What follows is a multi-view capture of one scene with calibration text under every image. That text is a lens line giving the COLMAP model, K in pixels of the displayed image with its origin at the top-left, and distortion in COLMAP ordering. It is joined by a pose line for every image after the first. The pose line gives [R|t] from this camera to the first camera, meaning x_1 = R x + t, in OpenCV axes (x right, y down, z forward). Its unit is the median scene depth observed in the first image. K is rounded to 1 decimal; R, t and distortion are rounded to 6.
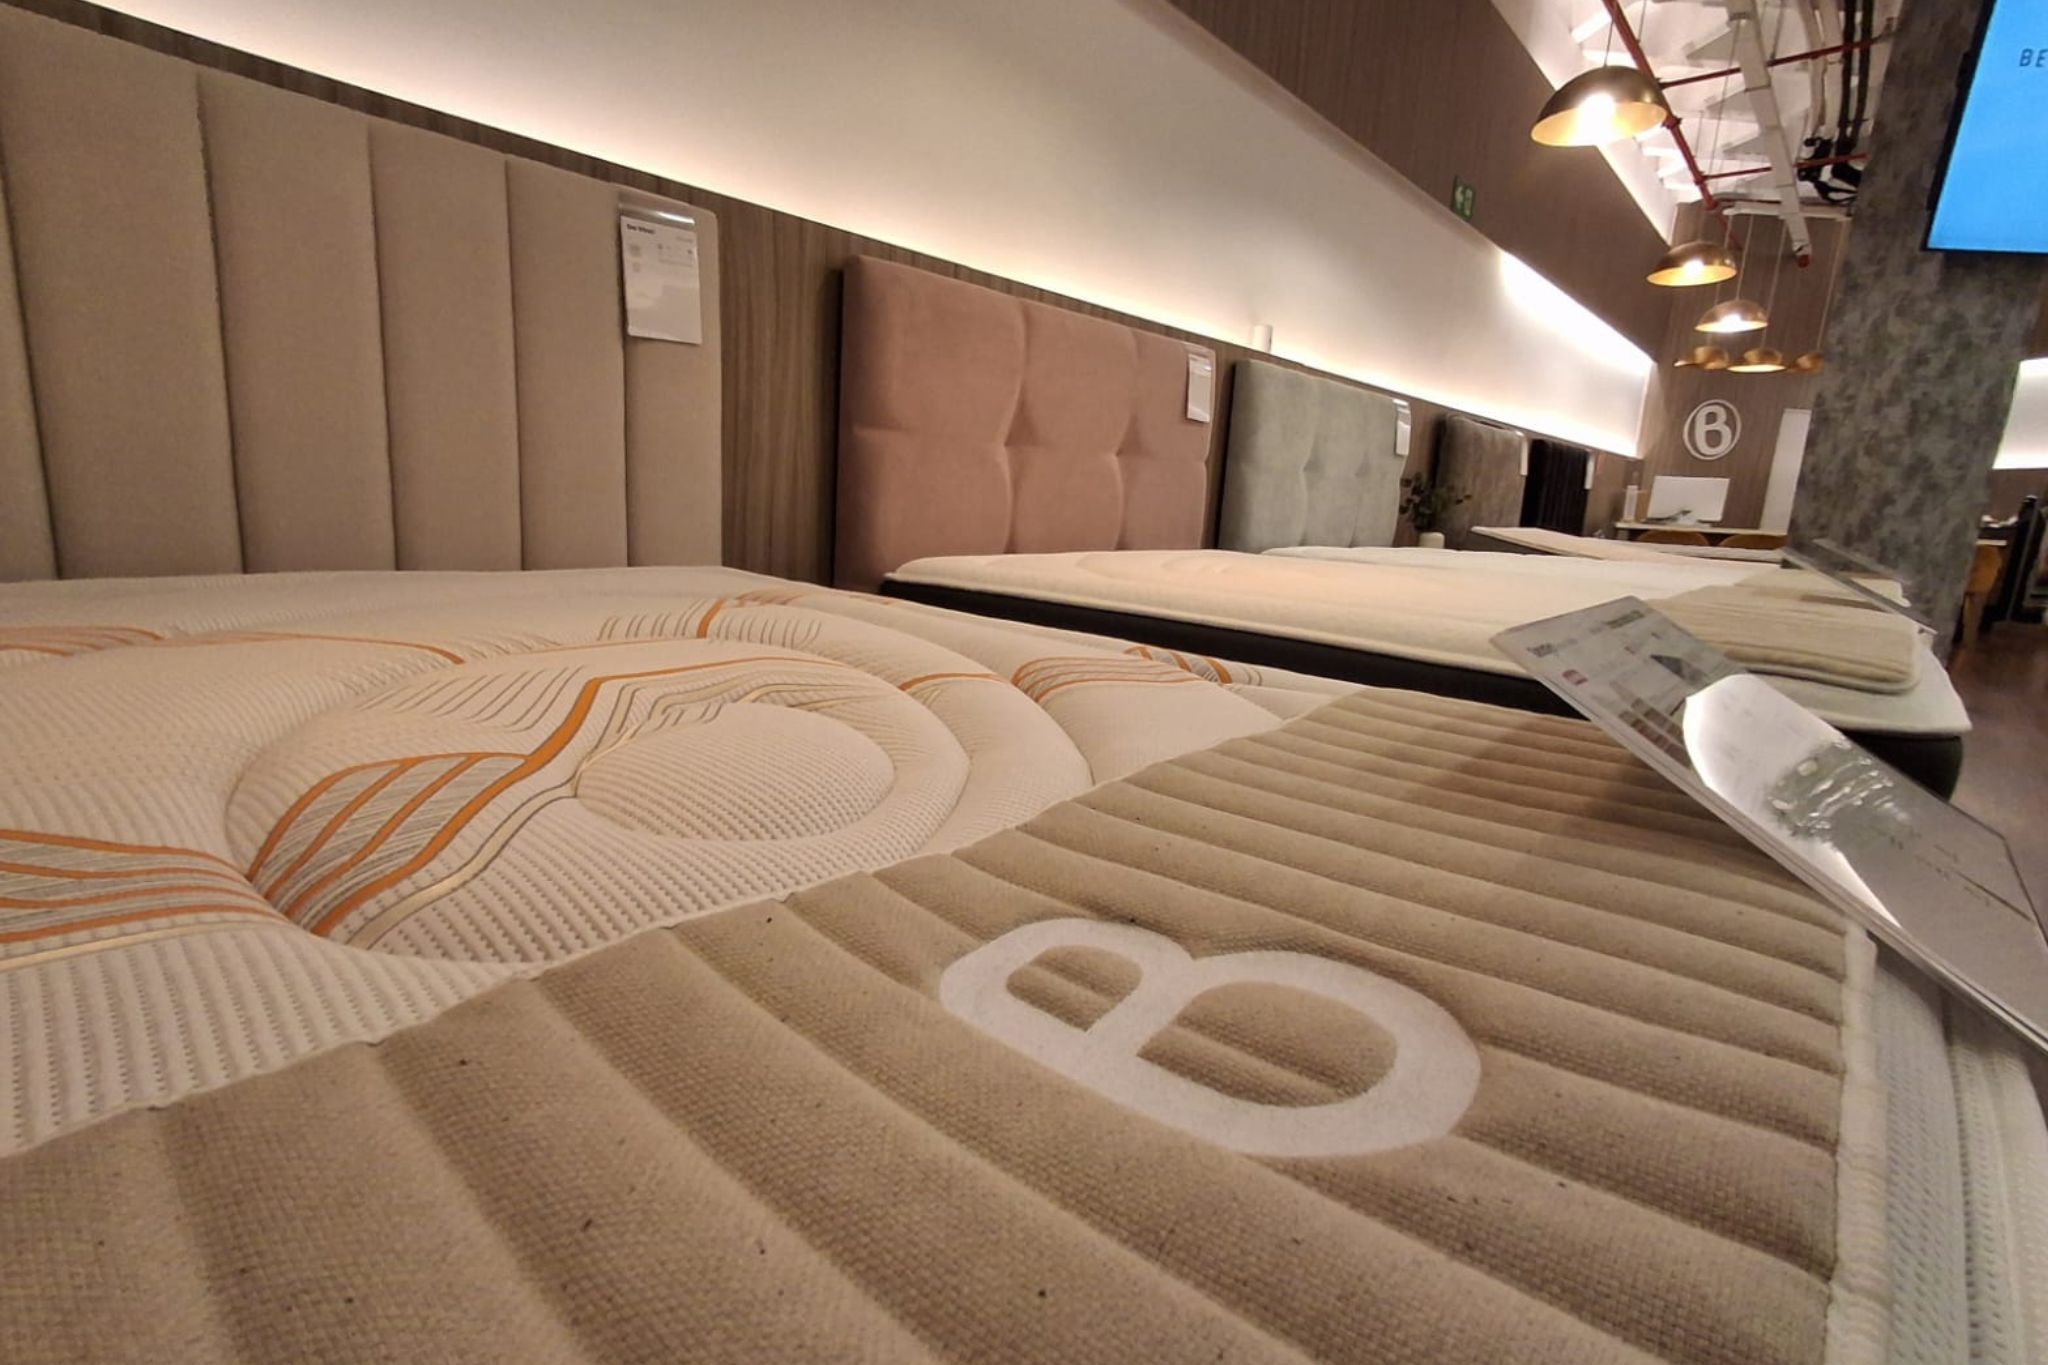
lens RADIAL K [[936.5, 0, 1018.4], [0, 936.5, 666.8], [0, 0, 1]] dist [-0.012493, 0.011915]
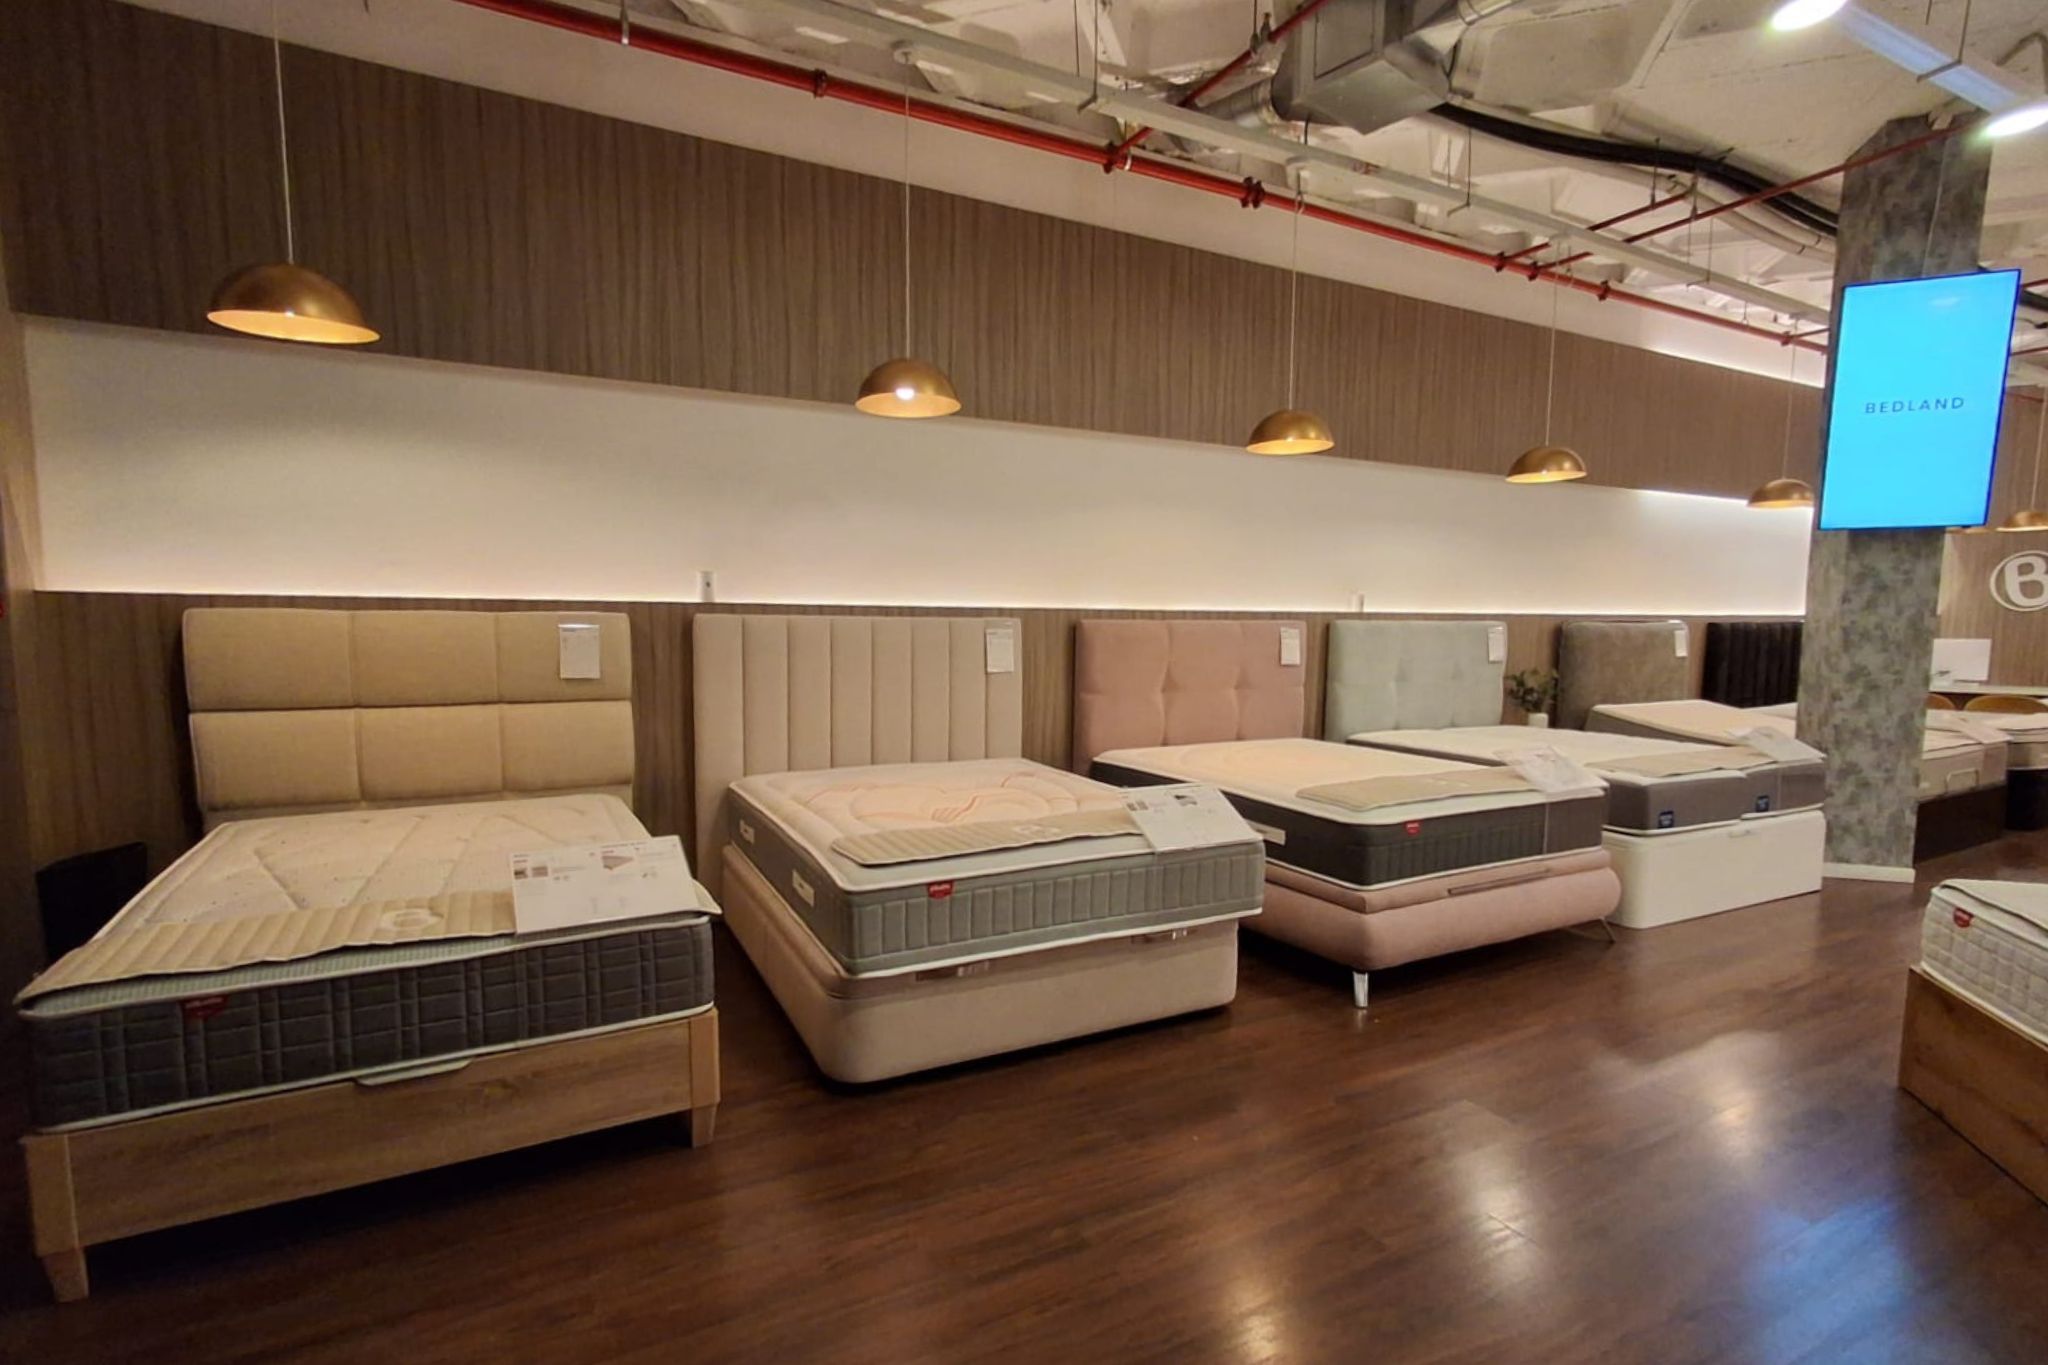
lens RADIAL K [[971.7, 0, 1020.1], [0, 971.7, 716.6], [0, 0, 1]] dist [-0.011745, 0.014004]
pose [[0.935359, -0.010634, -0.353539, 0.314346], [-0.024451, 0.995213, -0.094625, 0.013947], [0.352853, 0.097153, 0.930621, -0.743934]]
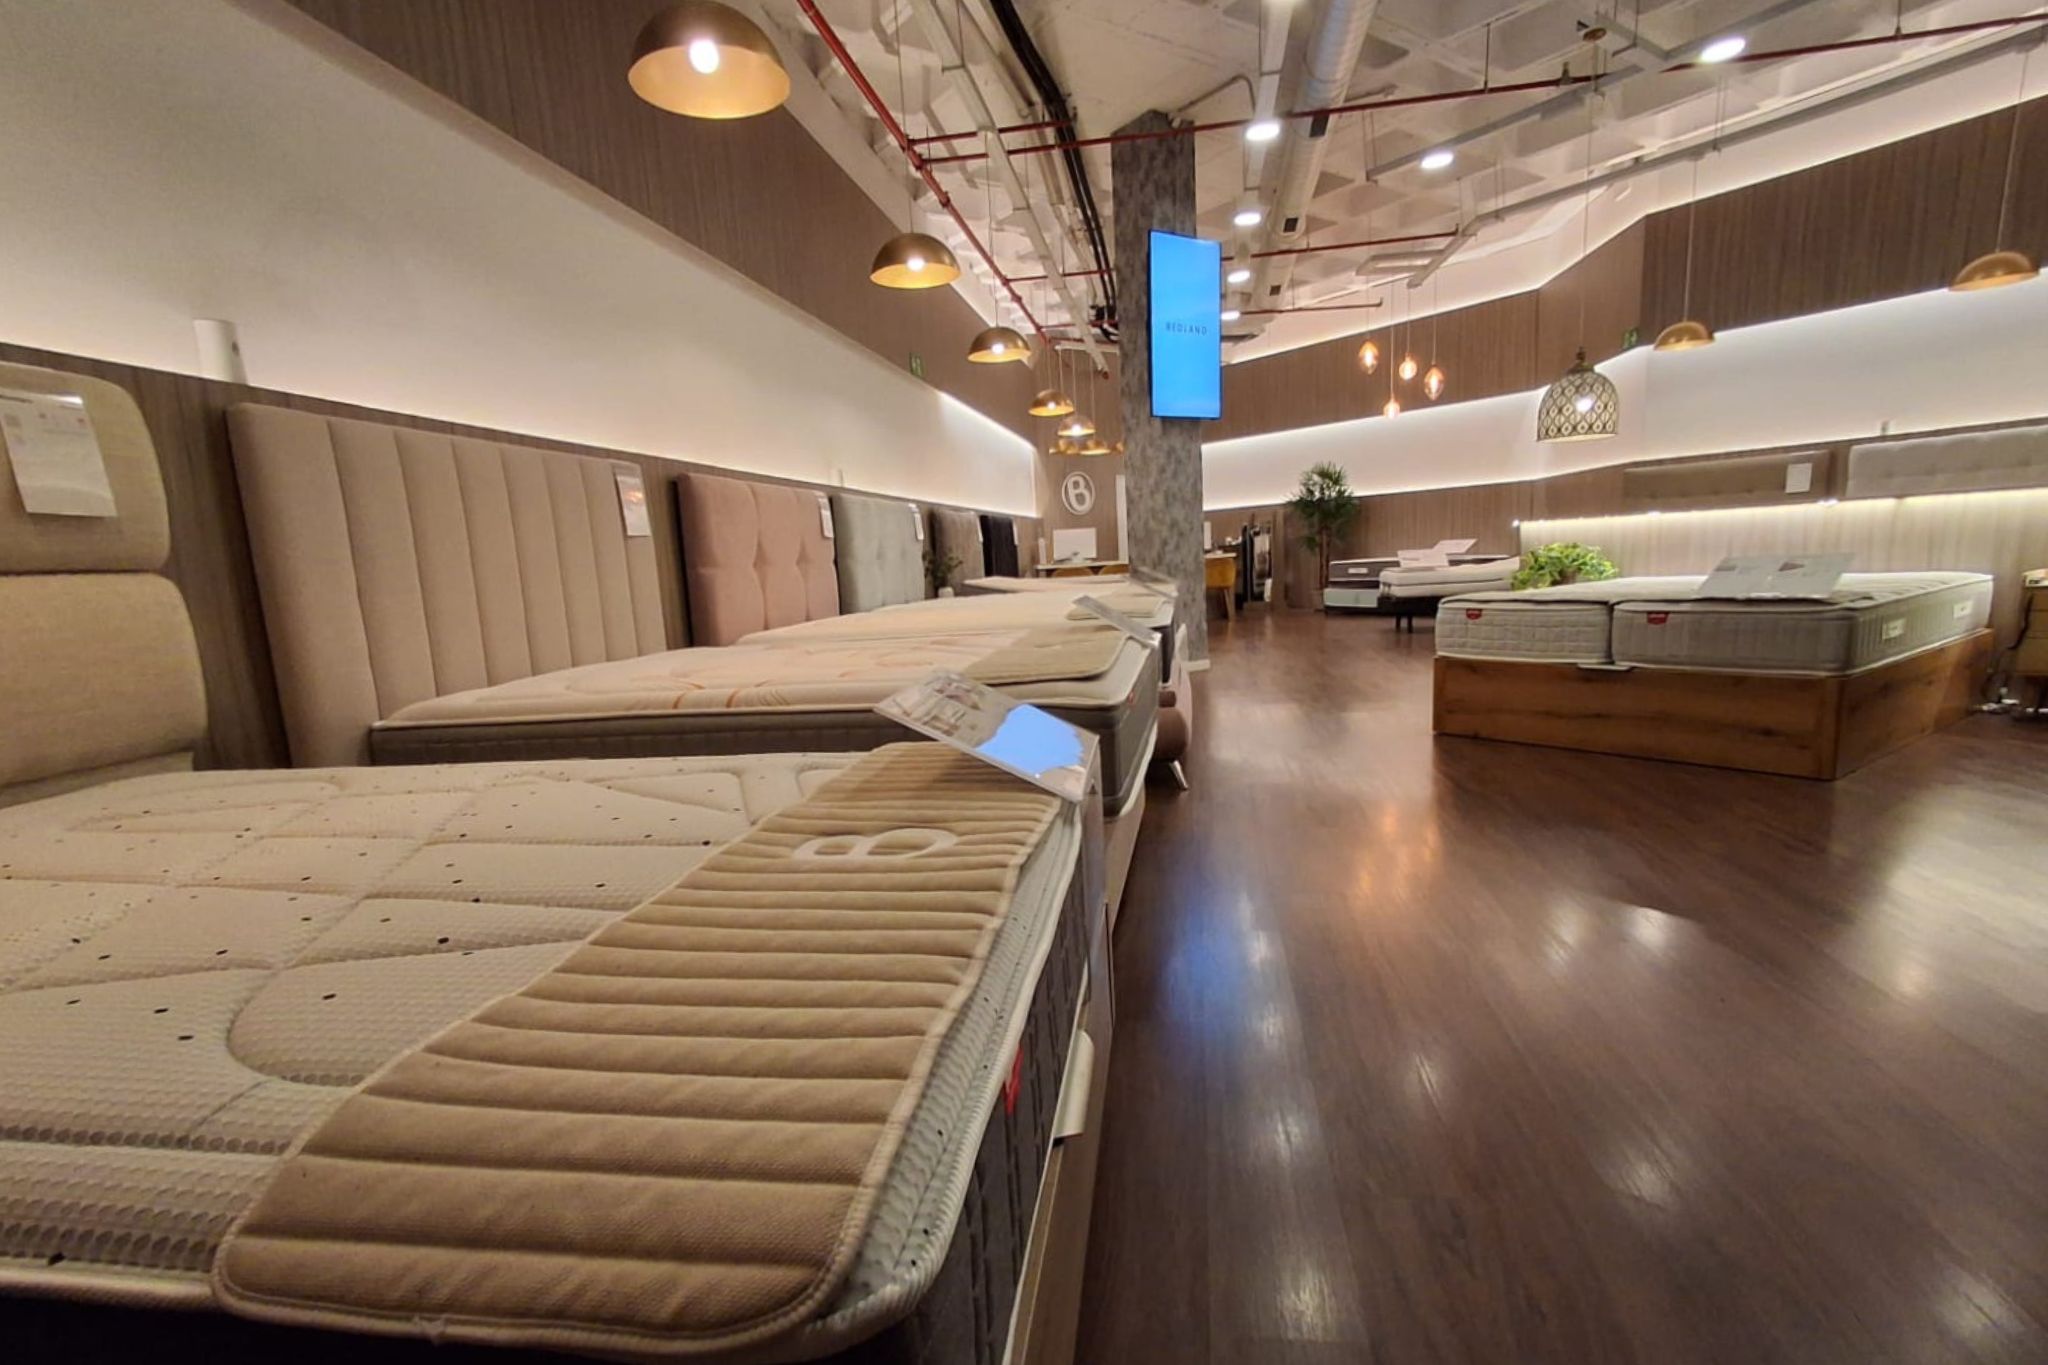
lens RADIAL K [[993.2, 0, 1023.8], [0, 993.2, 748.5], [0, 0, 1]] dist [-0.000538, 0.001135]
pose [[0.836214, -0.201875, 0.509895, -0.421093], [0.202694, 0.977714, 0.054678, 0.061234], [-0.509570, 0.057630, 0.858497, -0.557981]]
